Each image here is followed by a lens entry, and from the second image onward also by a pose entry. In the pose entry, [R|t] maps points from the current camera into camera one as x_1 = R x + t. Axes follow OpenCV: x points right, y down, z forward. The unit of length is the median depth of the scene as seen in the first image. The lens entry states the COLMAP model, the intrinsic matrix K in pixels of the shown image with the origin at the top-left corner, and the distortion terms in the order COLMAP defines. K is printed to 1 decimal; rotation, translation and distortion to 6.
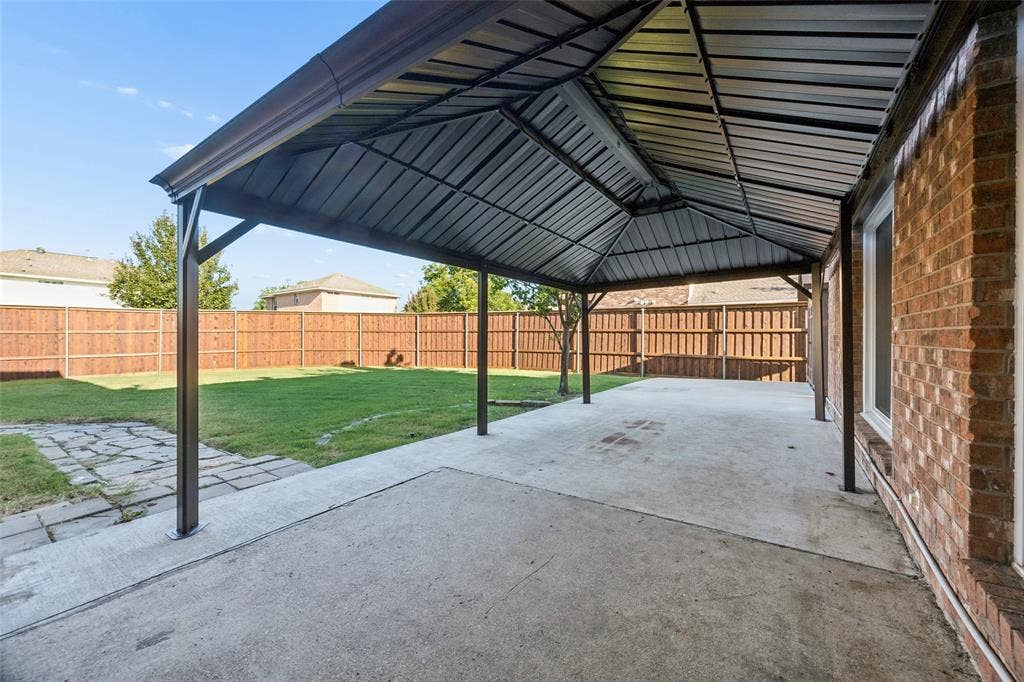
lens RADIAL K [[395.3, 0, 515.4], [0, 395.3, 339.0], [0, 0, 1]] dist [0.000067, -0.000004]
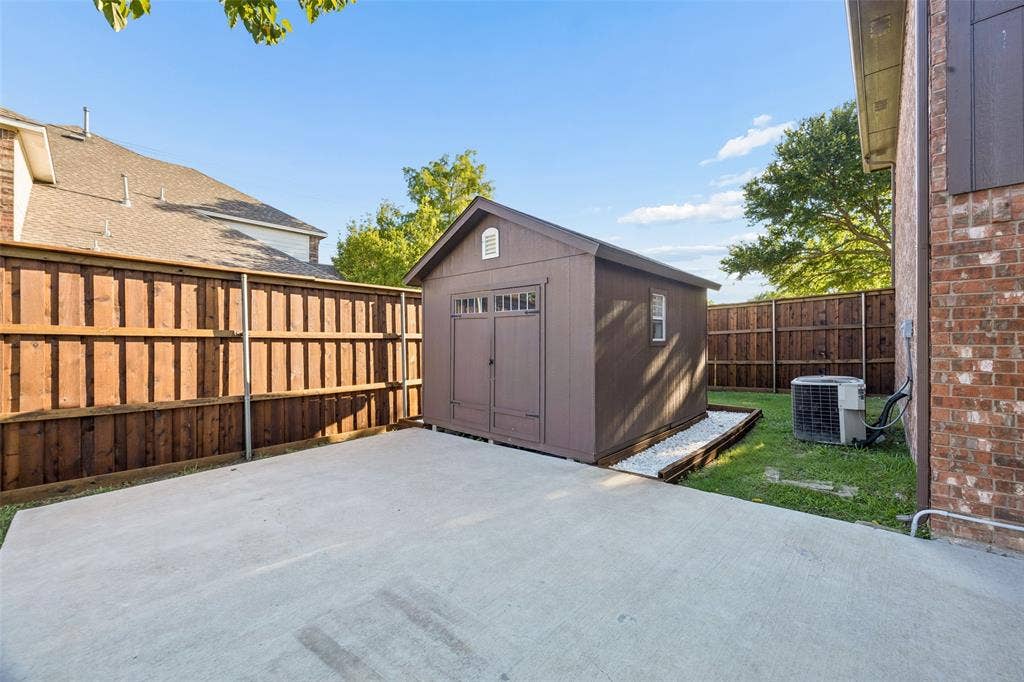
lens RADIAL K [[395.3, 0, 516.1], [0, 395.3, 342.2], [0, 0, 1]] dist [0.000067, -0.000004]
pose [[0.144357, -0.005308, 0.989511, 0.163369], [0.003551, 0.999982, 0.004847, -0.014426], [-0.989519, 0.002814, 0.144374, 0.675021]]
